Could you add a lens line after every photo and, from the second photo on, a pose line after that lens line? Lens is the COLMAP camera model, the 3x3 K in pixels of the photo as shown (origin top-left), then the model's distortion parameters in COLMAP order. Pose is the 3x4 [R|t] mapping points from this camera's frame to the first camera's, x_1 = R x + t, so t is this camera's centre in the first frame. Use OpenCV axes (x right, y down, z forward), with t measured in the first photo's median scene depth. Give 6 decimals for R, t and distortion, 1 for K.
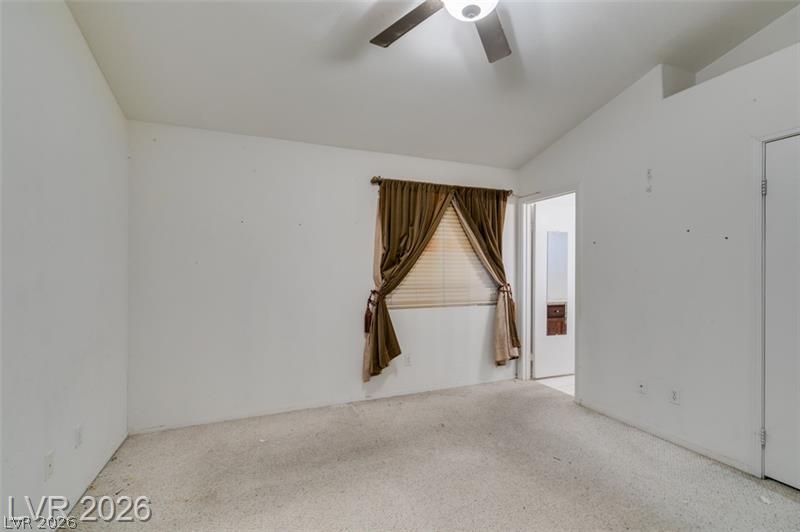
lens RADIAL K [[359.5, 0, 399.1], [0, 359.5, 269.4], [0, 0, 1]] dist [-0.001602, -0.000547]
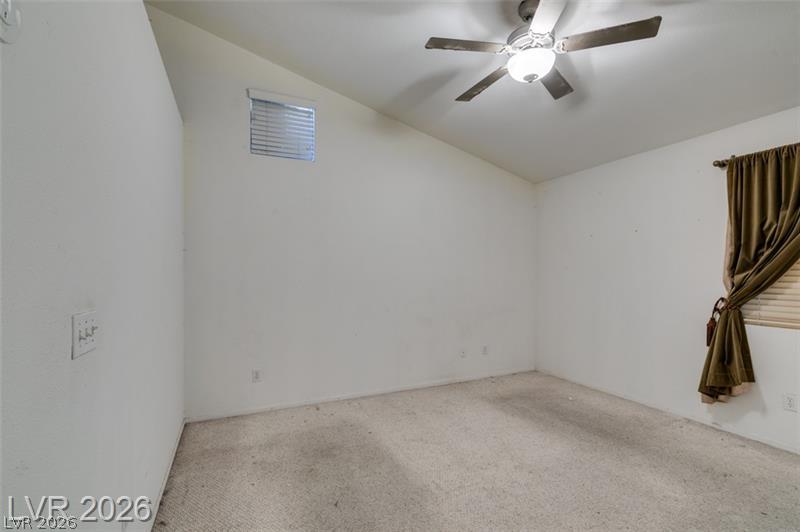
lens RADIAL K [[359.5, 0, 399.1], [0, 359.5, 269.4], [0, 0, 1]] dist [-0.001602, -0.000547]
pose [[0.063611, 0.001012, -0.997974, 0.709665], [-0.006323, 0.999980, 0.000611, -0.001681], [0.997955, 0.006271, 0.063616, 0.211100]]
